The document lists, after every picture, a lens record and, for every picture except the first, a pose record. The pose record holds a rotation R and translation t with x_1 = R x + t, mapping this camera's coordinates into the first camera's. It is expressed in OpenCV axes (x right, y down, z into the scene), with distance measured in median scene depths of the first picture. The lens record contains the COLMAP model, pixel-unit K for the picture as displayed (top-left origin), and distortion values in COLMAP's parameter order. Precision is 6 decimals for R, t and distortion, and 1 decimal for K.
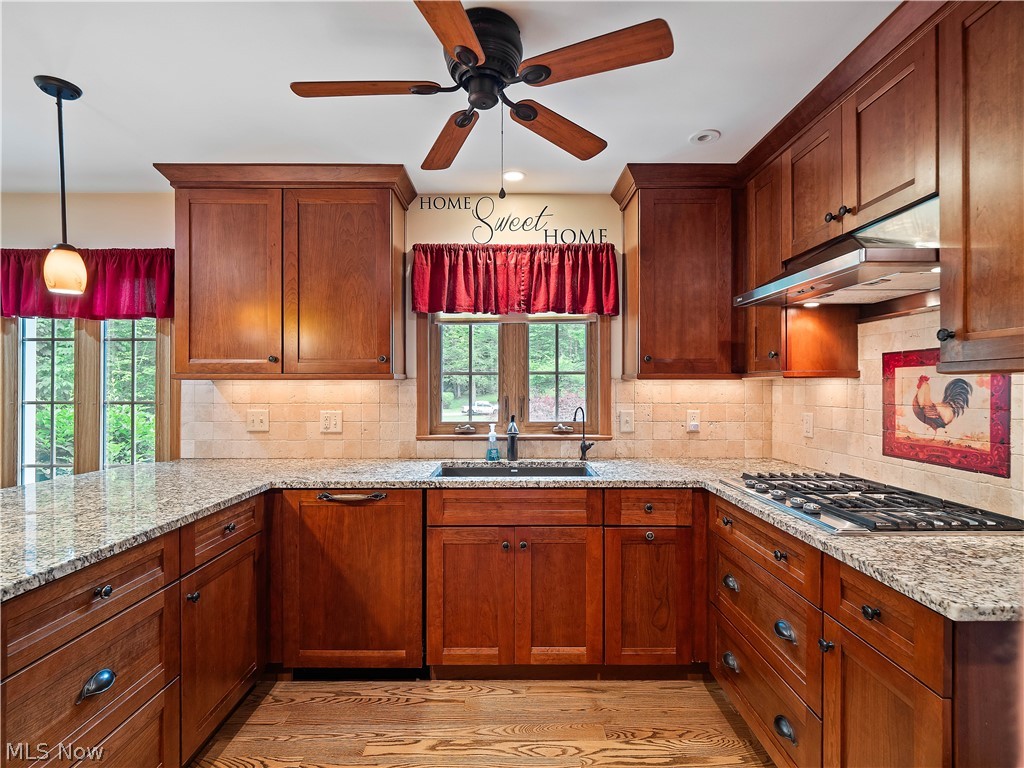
lens RADIAL K [[497.2, 0, 512.0], [0, 497.2, 384.0], [0, 0, 1]] dist [0.002463, -0.001313]
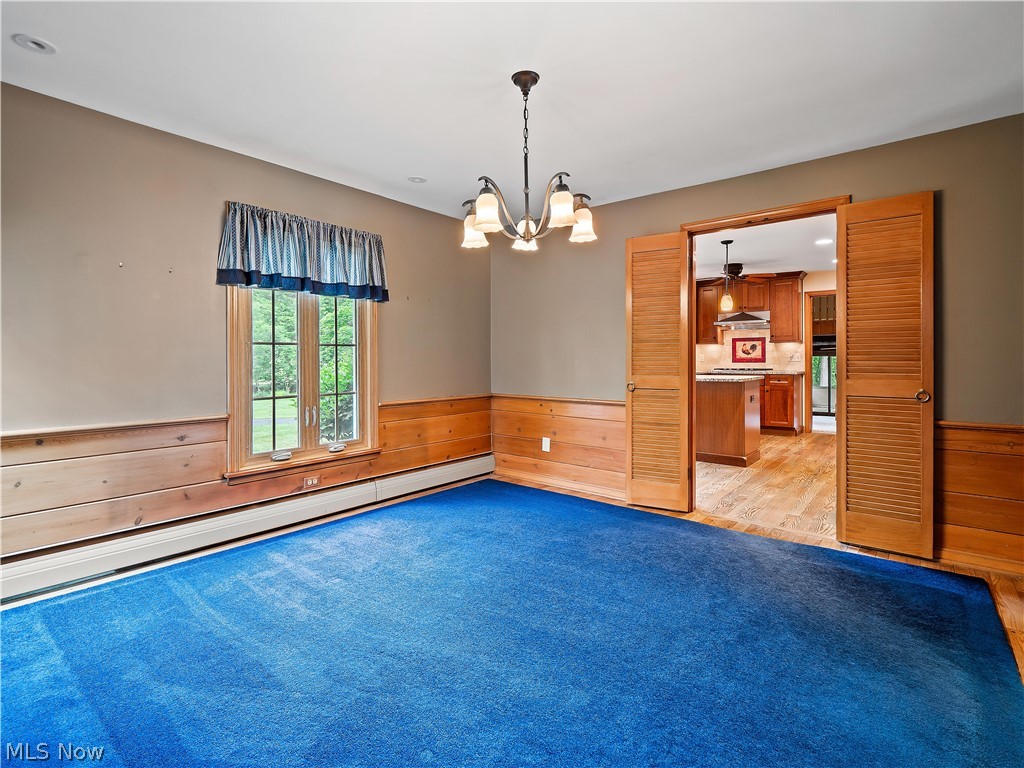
lens RADIAL K [[502.8, 0, 511.6], [0, 502.8, 361.0], [0, 0, 1]] dist [-0.002395, -0.001301]
pose [[0.638570, -0.004958, 0.769548, -3.286222], [0.002236, 0.999987, 0.004587, 0.094396], [-0.769561, -0.001209, 0.638573, -0.236882]]
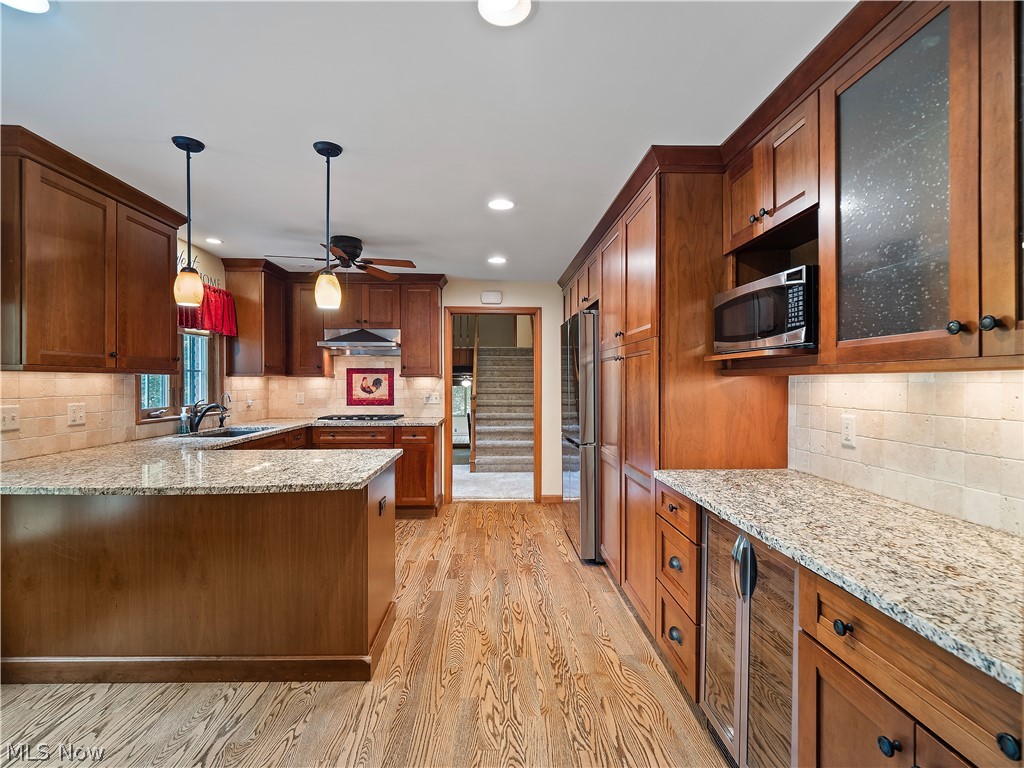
lens RADIAL K [[492.3, 0, 509.7], [0, 492.3, 384.1], [0, 0, 1]] dist [-0.002769, -0.000722]
pose [[-0.031674, -0.005153, 0.999485, -1.761234], [-0.003345, 0.999982, 0.005049, 0.007493], [-0.999493, -0.003184, -0.031691, 0.175057]]
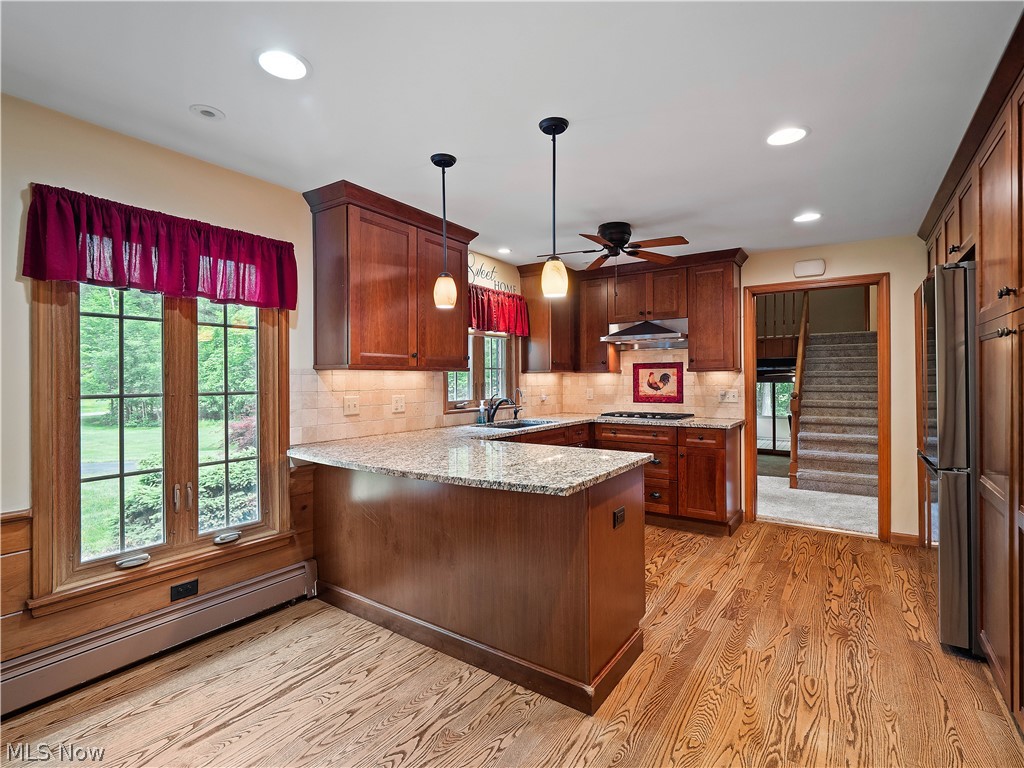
lens RADIAL K [[495.6, 0, 511.6], [0, 495.6, 380.8], [0, 0, 1]] dist [0.011742, -0.011417]
pose [[0.570272, -0.004895, 0.821441, -1.564930], [0.003814, 0.999987, 0.003311, 0.016227], [-0.821447, 0.001245, 0.570284, 0.039020]]
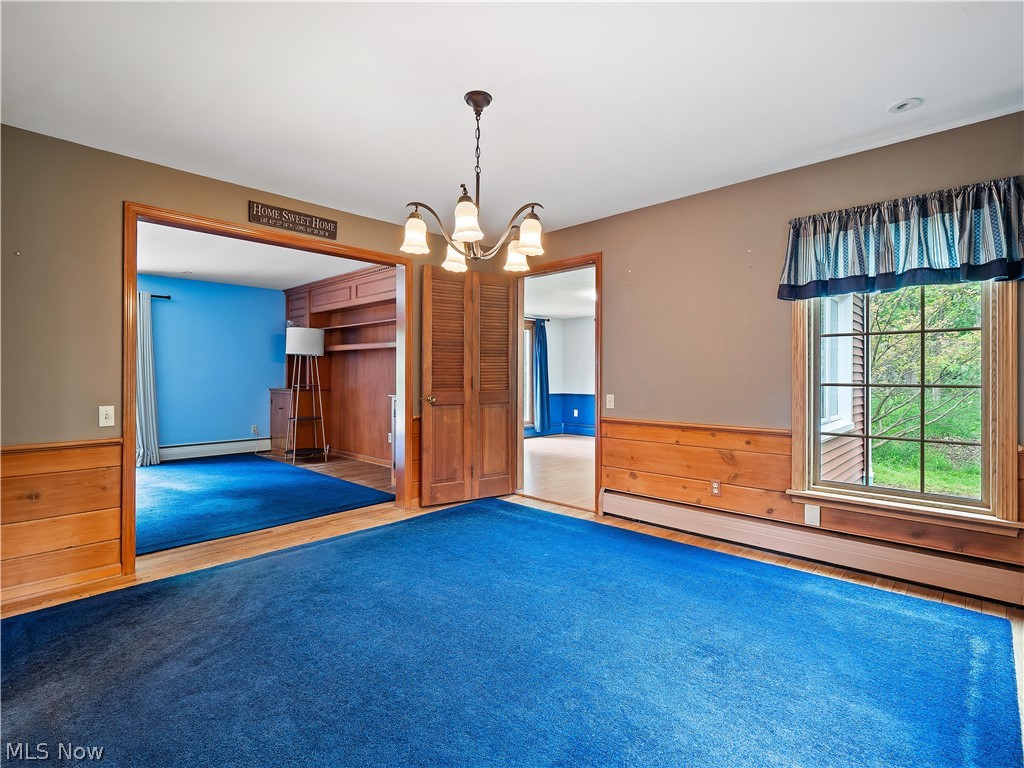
lens RADIAL K [[505.0, 0, 507.3], [0, 505.0, 370.5], [0, 0, 1]] dist [-0.001211, 0.000259]
pose [[-0.699238, -0.009762, -0.714822, -1.803387], [-0.000972, 0.999919, -0.012704, 0.095656], [0.714888, -0.008189, -0.699191, 1.141008]]
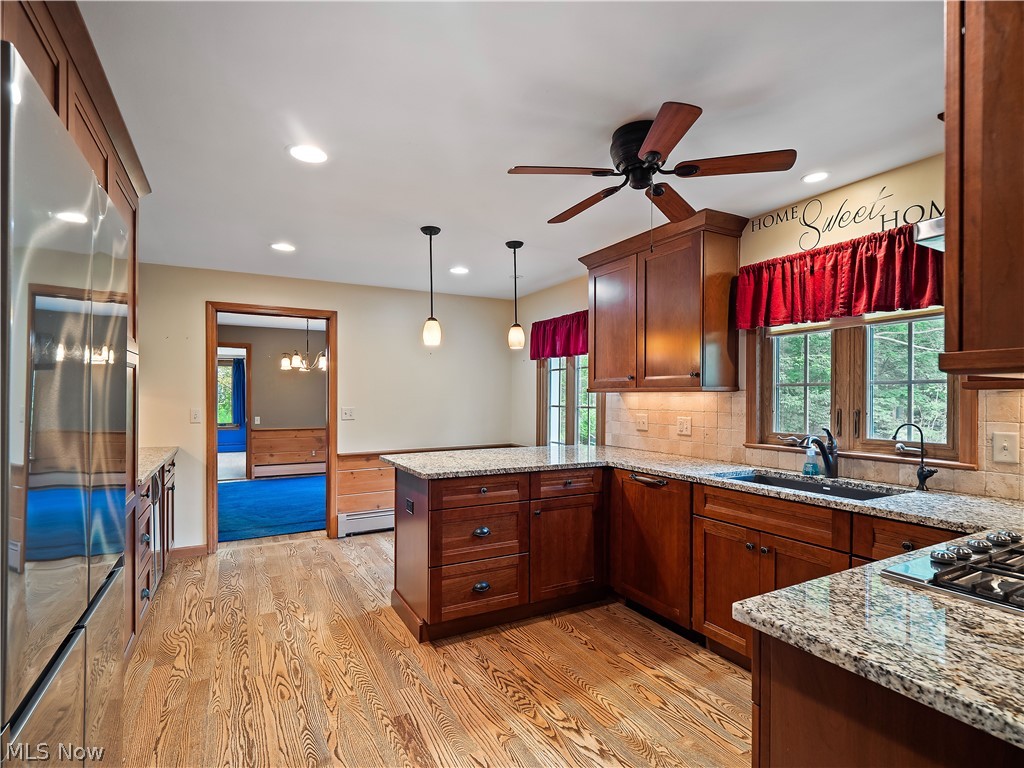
lens RADIAL K [[507.1, 0, 508.0], [0, 507.1, 395.8], [0, 0, 1]] dist [-0.000701, -0.000989]
pose [[0.470313, 0.000731, -0.882500, 0.677656], [-0.001167, 0.999999, 0.000207, 0.001508], [0.882499, 0.000932, 0.470313, 0.029719]]
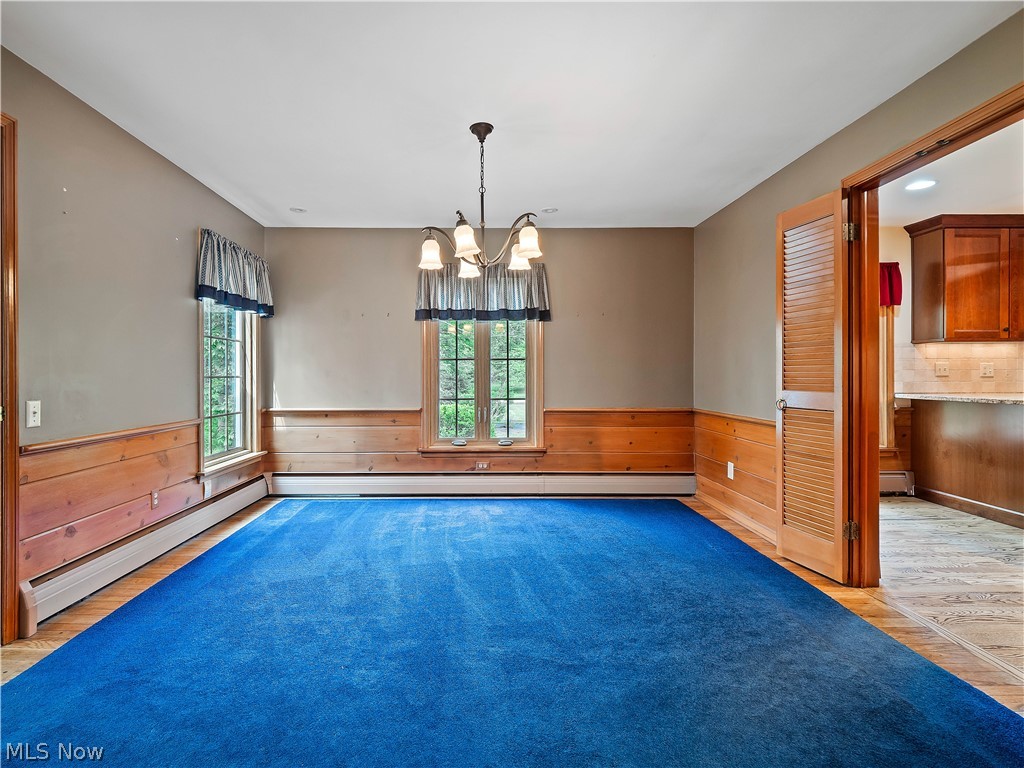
lens RADIAL K [[518.2, 0, 484.7], [0, 518.2, 375.4], [0, 0, 1]] dist [0.002361, -0.000428]
pose [[0.999995, -0.001902, 0.002472, -2.486528], [0.001898, 0.999997, 0.001427, 0.110164], [-0.002474, -0.001422, 0.999996, -0.833461]]
